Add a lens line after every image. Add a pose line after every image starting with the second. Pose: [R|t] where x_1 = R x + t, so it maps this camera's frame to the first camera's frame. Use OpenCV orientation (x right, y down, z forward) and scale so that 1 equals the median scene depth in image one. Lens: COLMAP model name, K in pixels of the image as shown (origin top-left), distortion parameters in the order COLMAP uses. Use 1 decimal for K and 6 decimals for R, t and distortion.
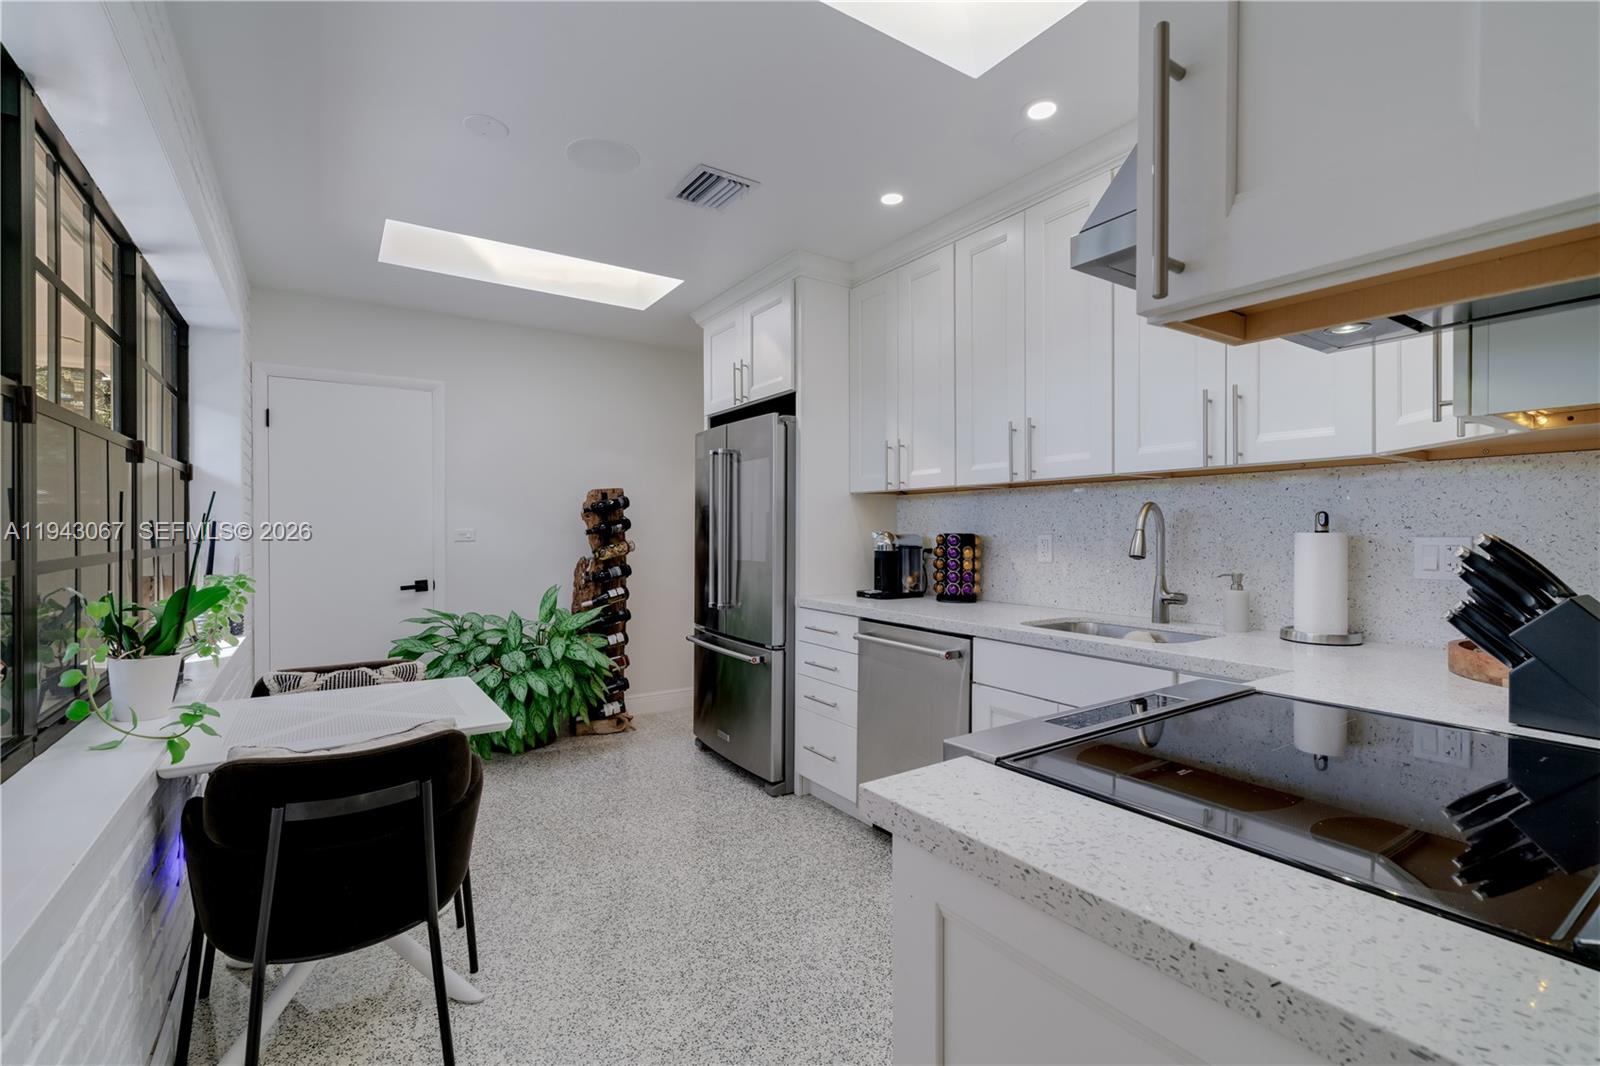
lens RADIAL K [[702.7, 0, 799.9], [0, 702.7, 529.4], [0, 0, 1]] dist [-0.000491, 0.000176]
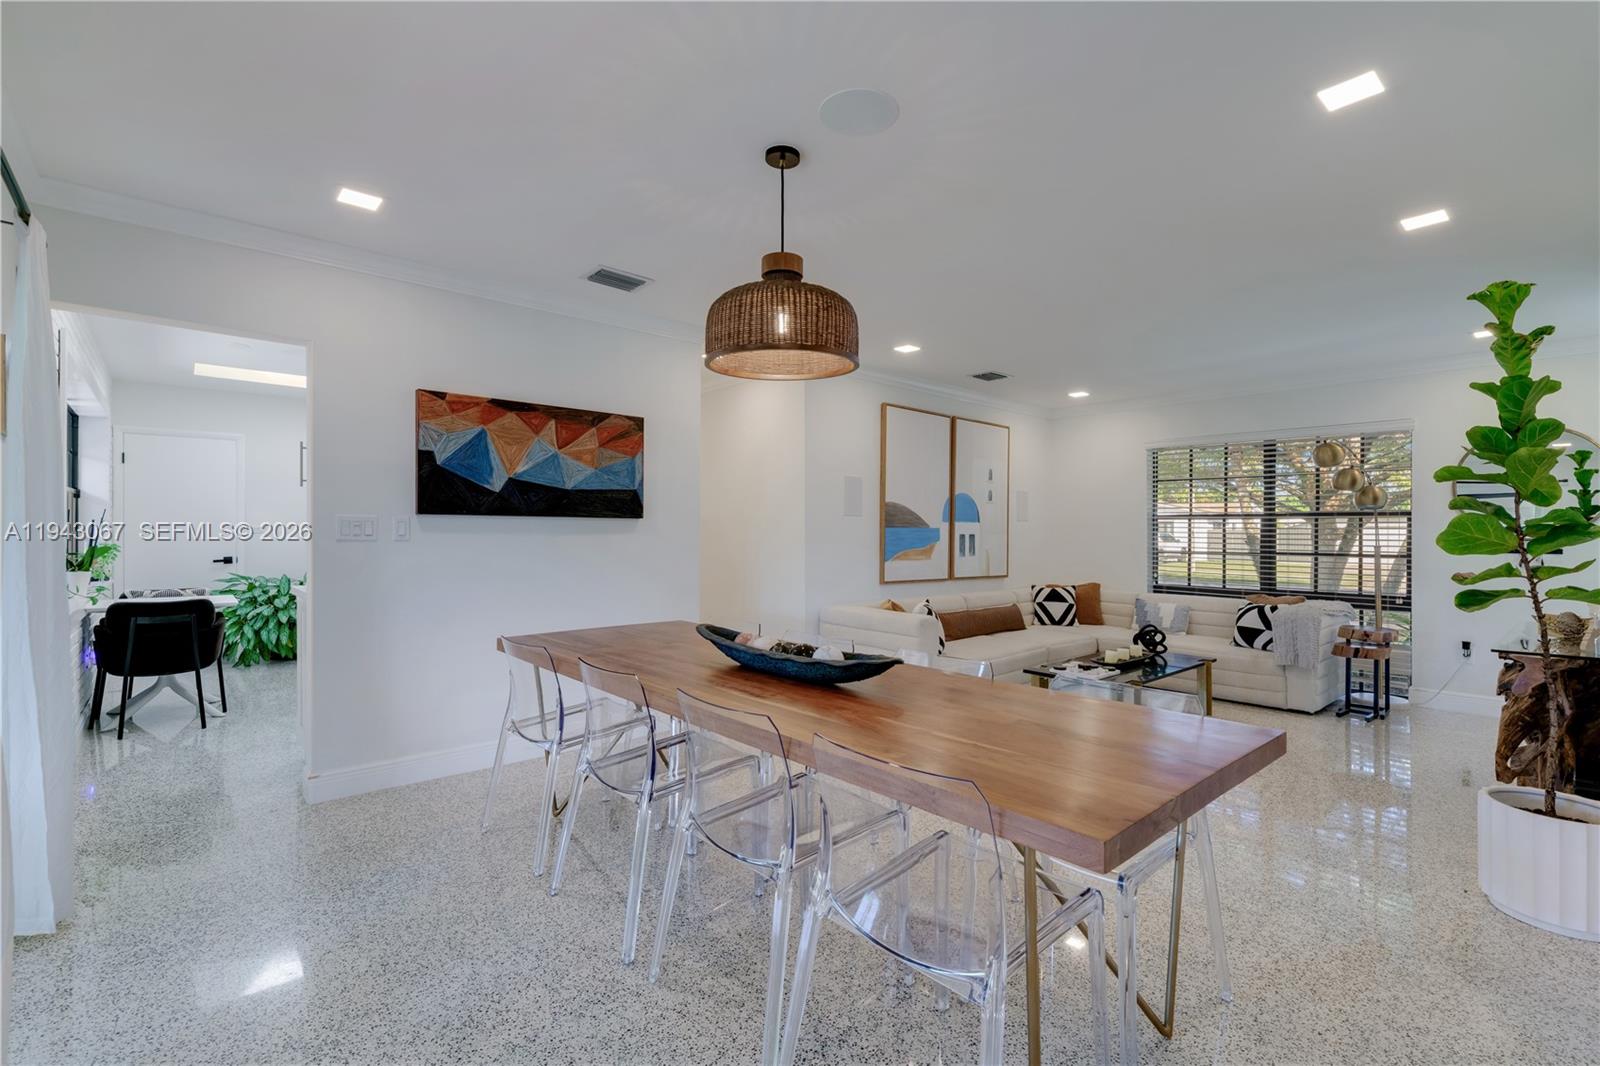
lens RADIAL K [[702.7, 0, 797.1], [0, 702.7, 533.9], [0, 0, 1]] dist [-0.000491, 0.000176]
pose [[0.992036, 0.004517, 0.125874, 0.795795], [-0.005061, 0.999979, 0.004004, 0.008310], [-0.125854, -0.004609, 0.992038, -1.099038]]
